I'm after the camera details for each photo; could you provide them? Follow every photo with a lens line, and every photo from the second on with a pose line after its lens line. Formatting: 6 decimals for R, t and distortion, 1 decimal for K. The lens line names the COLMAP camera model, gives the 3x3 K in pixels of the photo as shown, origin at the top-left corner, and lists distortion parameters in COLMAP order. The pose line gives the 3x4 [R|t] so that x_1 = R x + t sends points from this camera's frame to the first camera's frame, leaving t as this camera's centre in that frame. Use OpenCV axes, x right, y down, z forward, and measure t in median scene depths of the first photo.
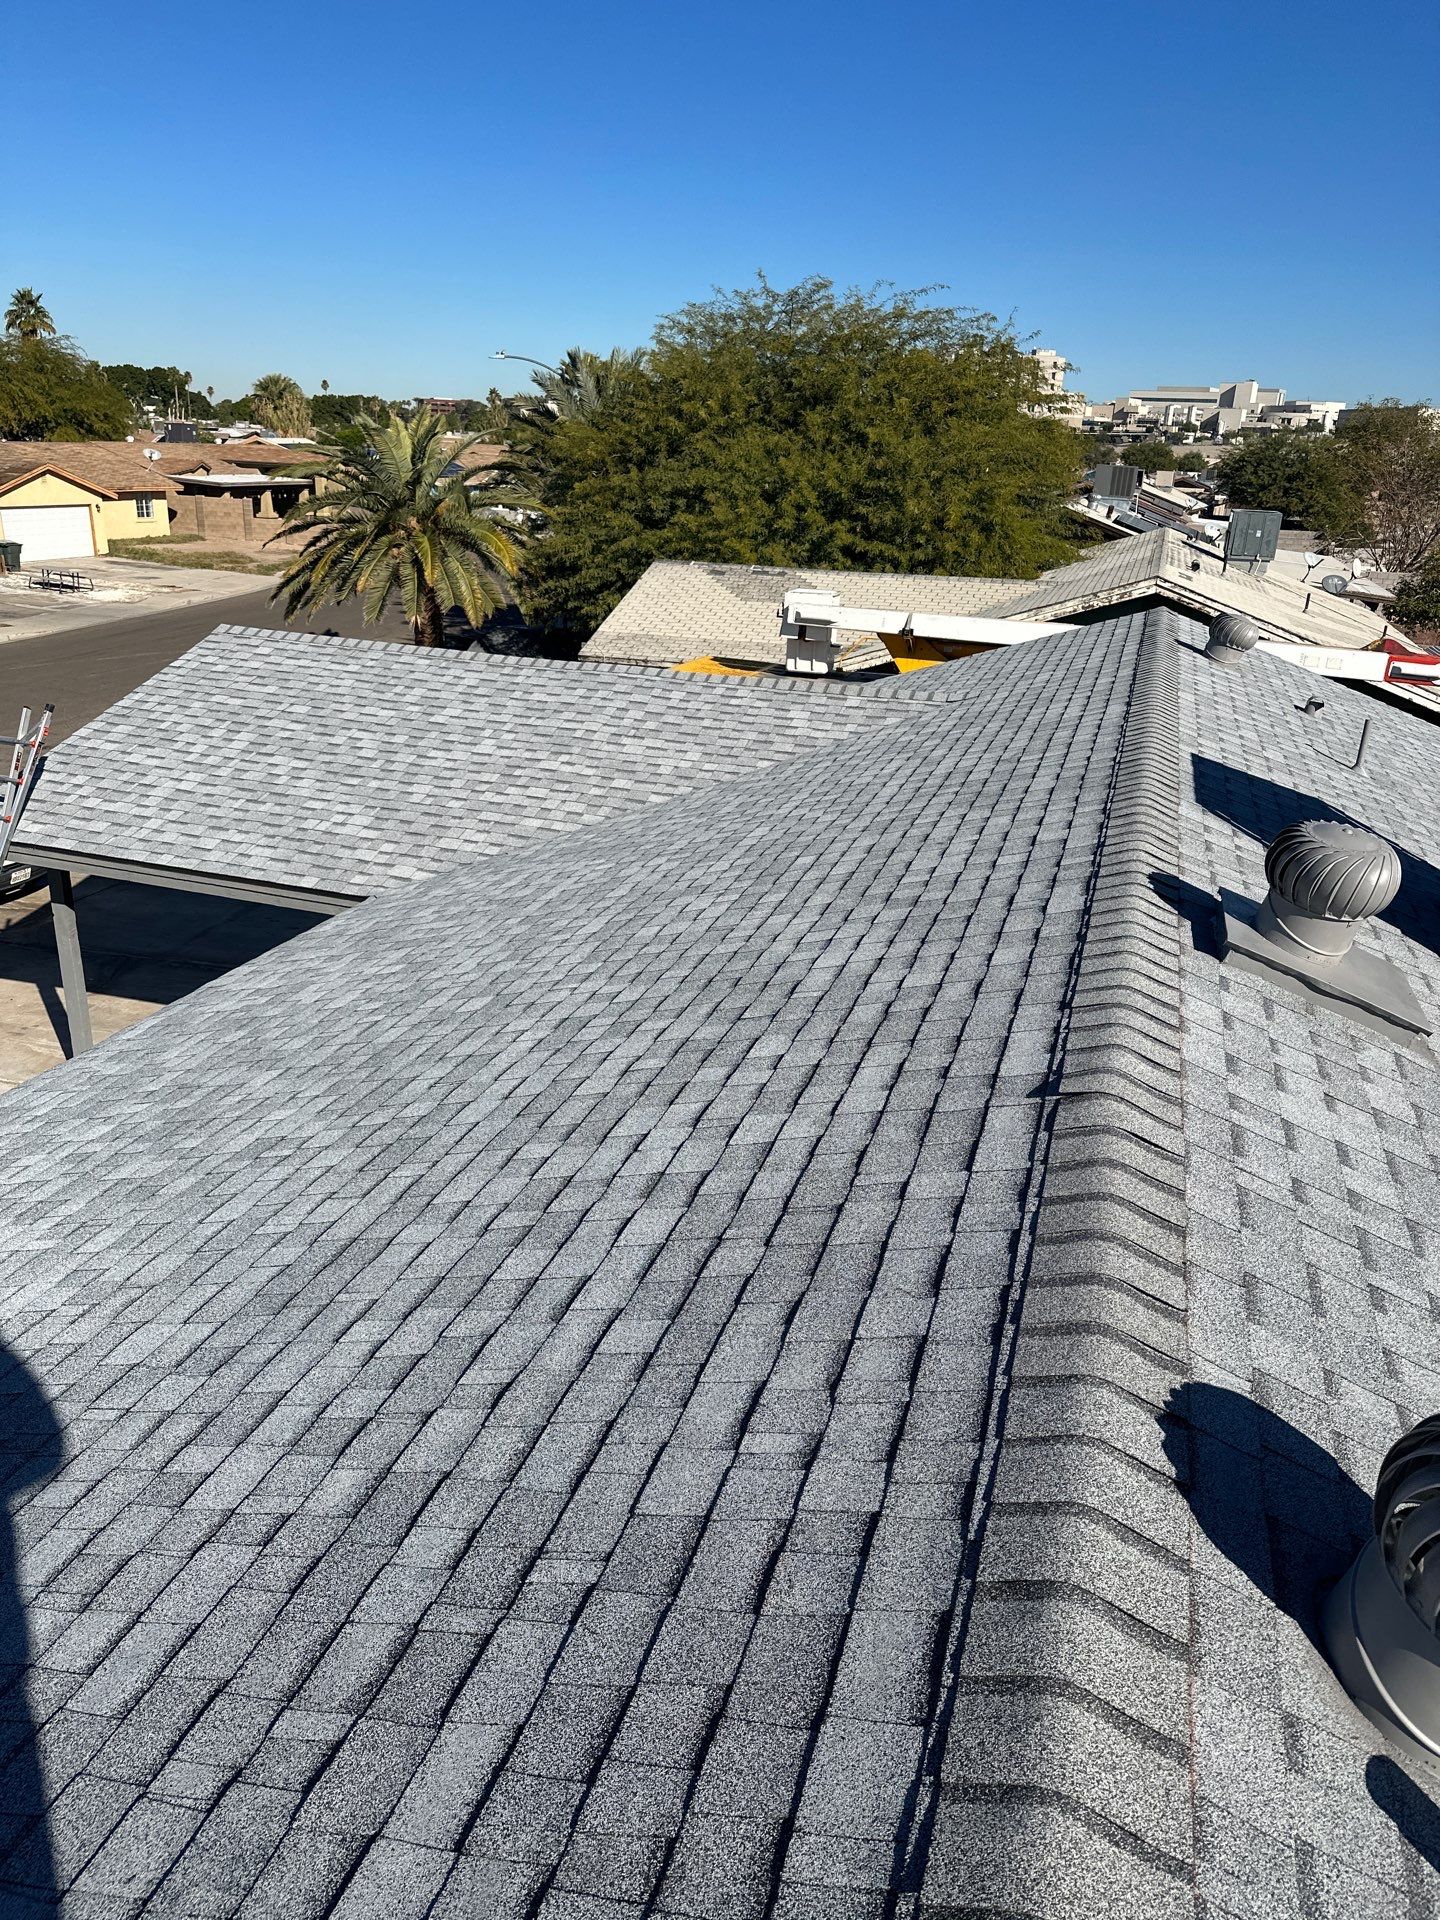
lens RADIAL K [[1354.5, 0, 723.9], [0, 1354.5, 1023.9], [0, 0, 1]] dist [0.100711, -0.155507]
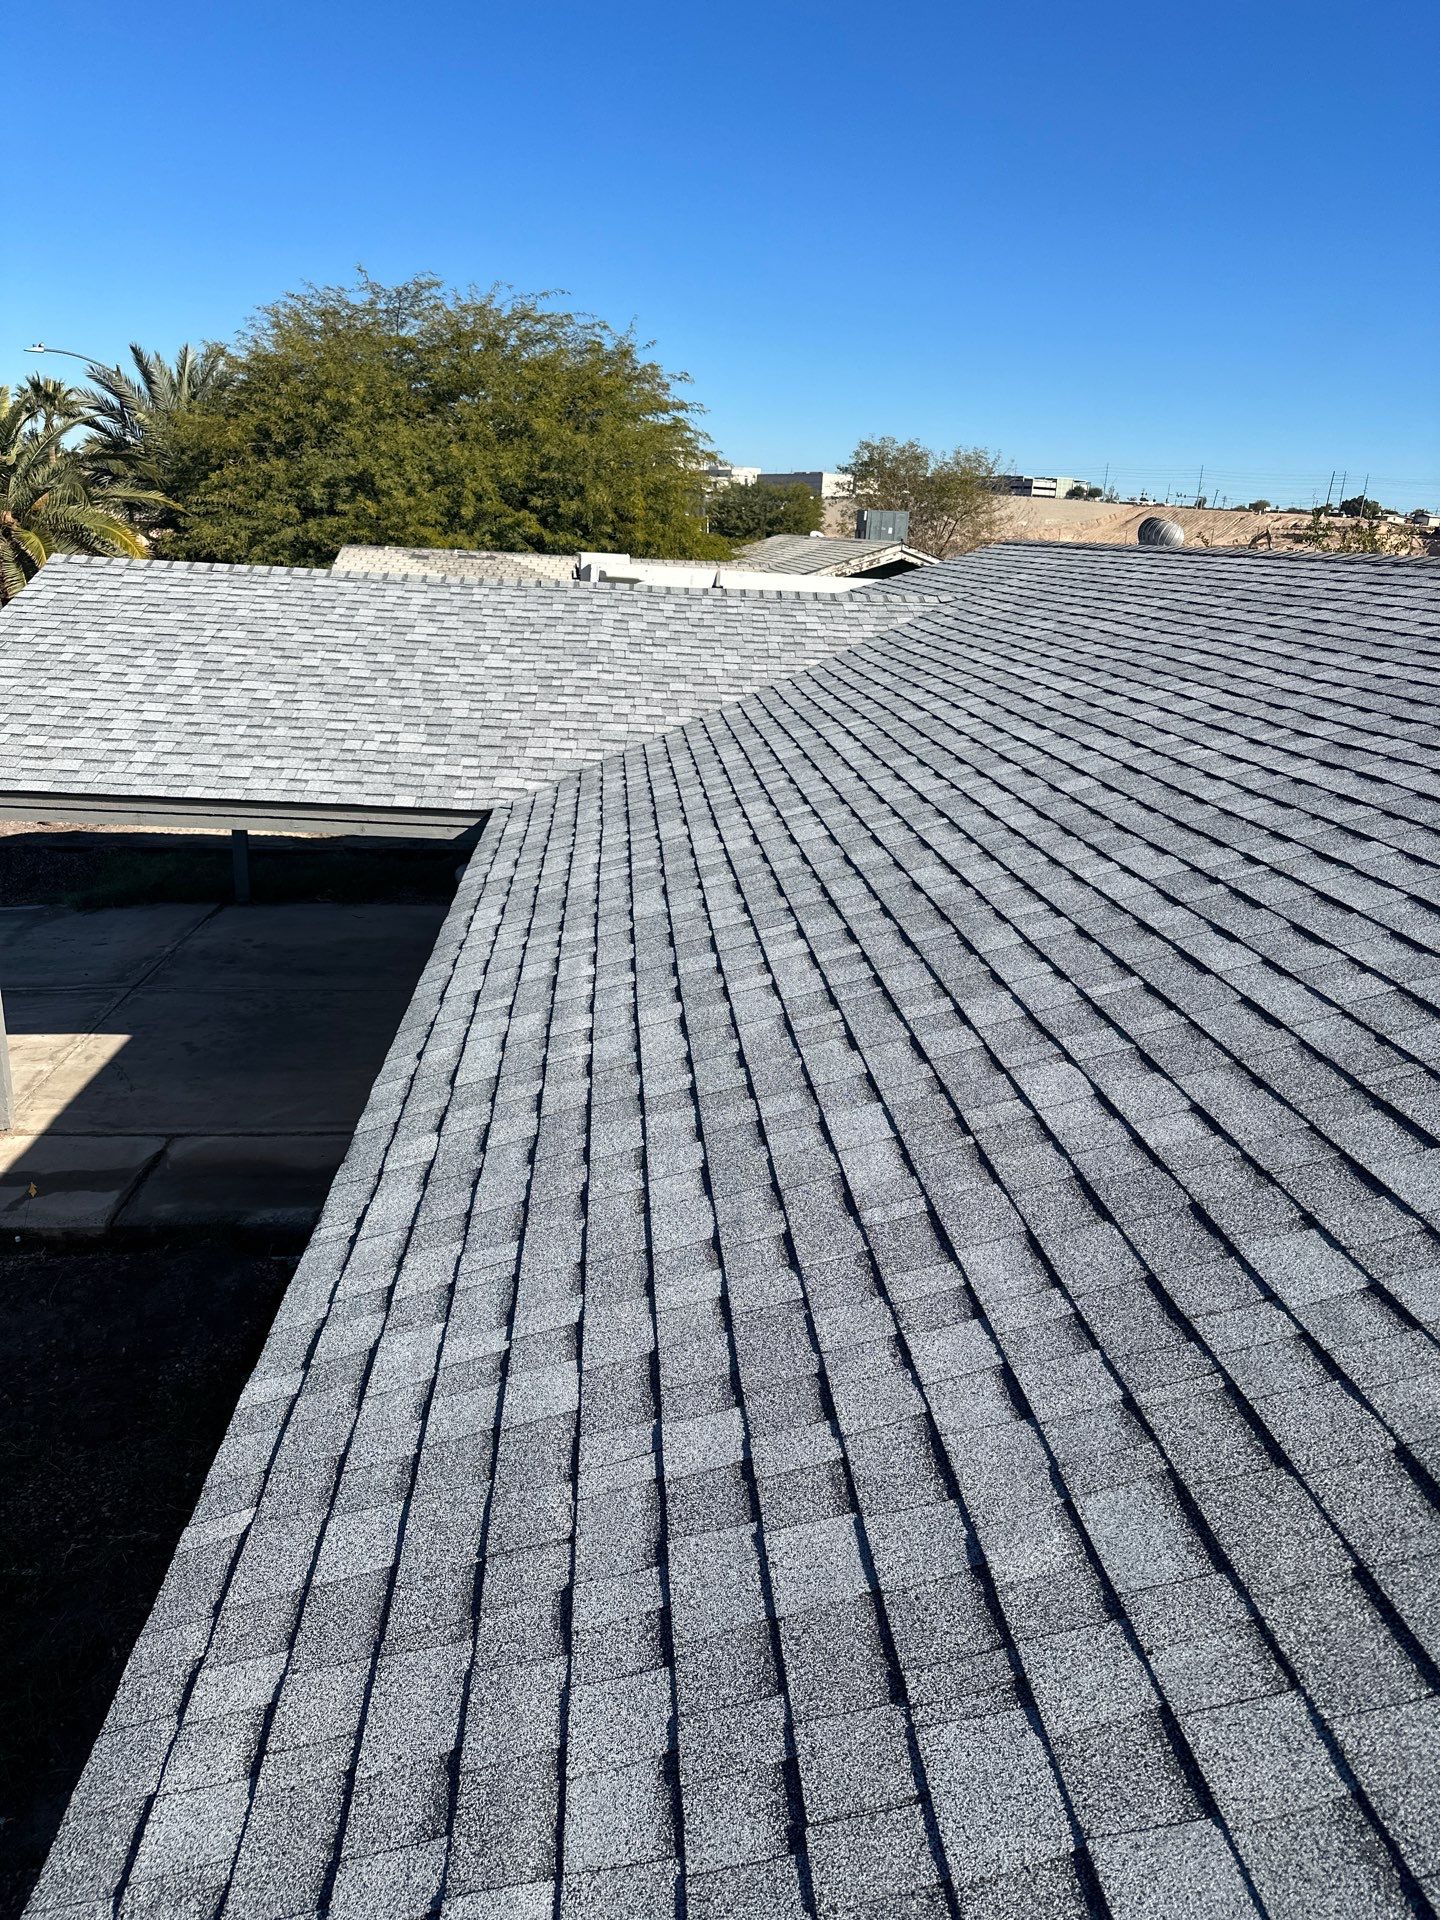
lens RADIAL K [[1354.5, 0, 723.9], [0, 1354.5, 1023.9], [0, 0, 1]] dist [0.100711, -0.155507]
pose [[0.929715, -0.123166, 0.347074, -1.084454], [0.136325, 0.990570, -0.013656, 0.176052], [-0.342120, 0.060011, 0.937738, 0.396437]]
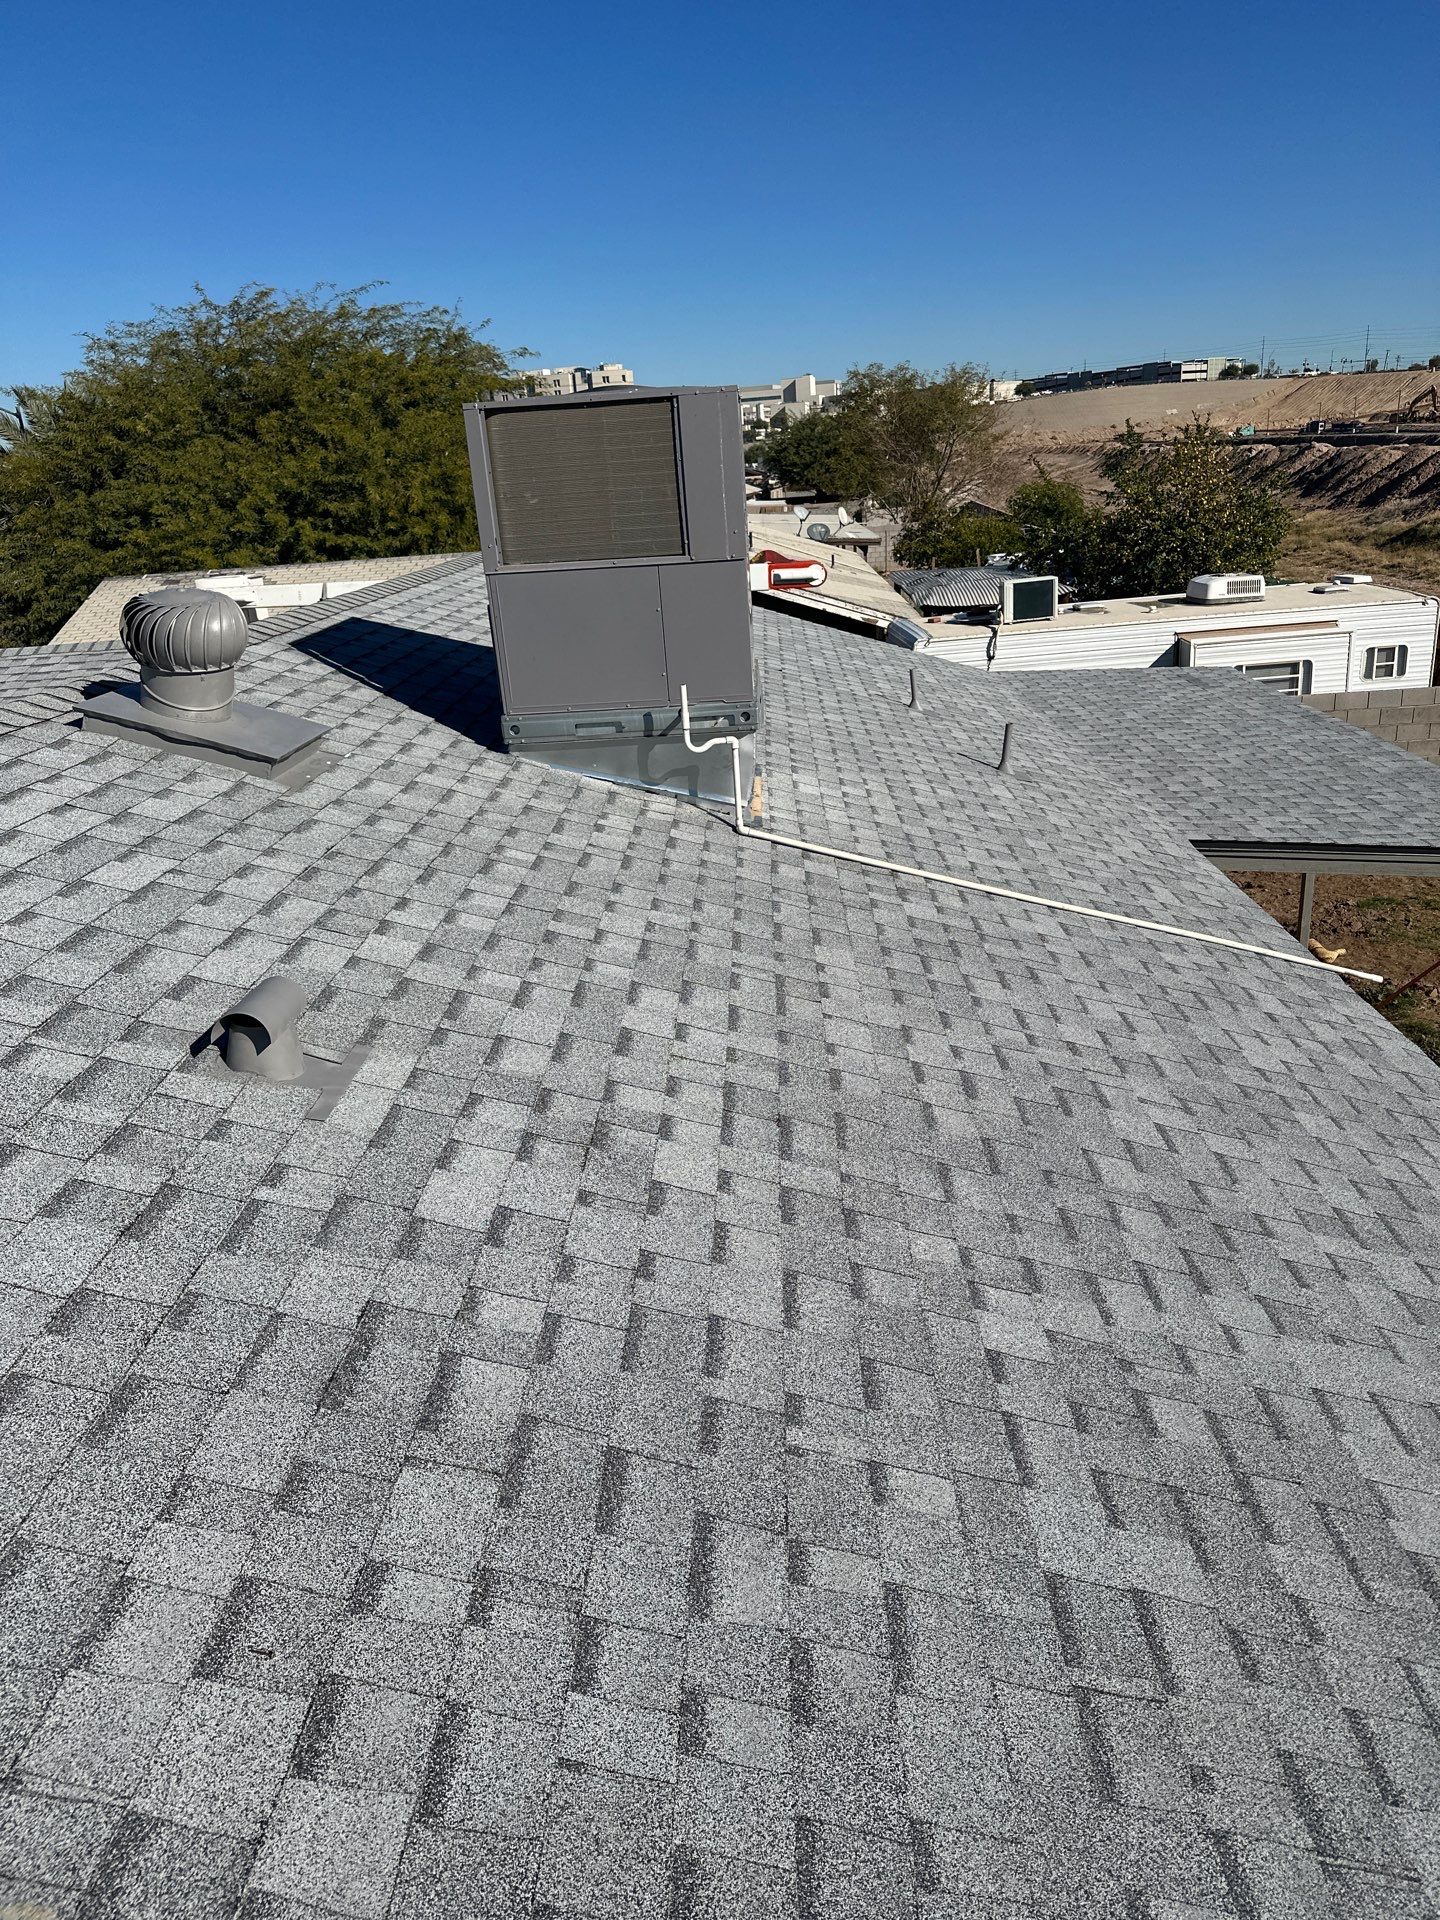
lens RADIAL K [[1328.5, 0, 762.2], [0, 1328.5, 1052.6], [0, 0, 1]] dist [0.092704, -0.119782]
pose [[0.953421, -0.209758, 0.216772, 0.715085], [0.208081, 0.977627, 0.030798, 0.329957], [-0.218382, 0.015743, 0.975736, -0.135263]]
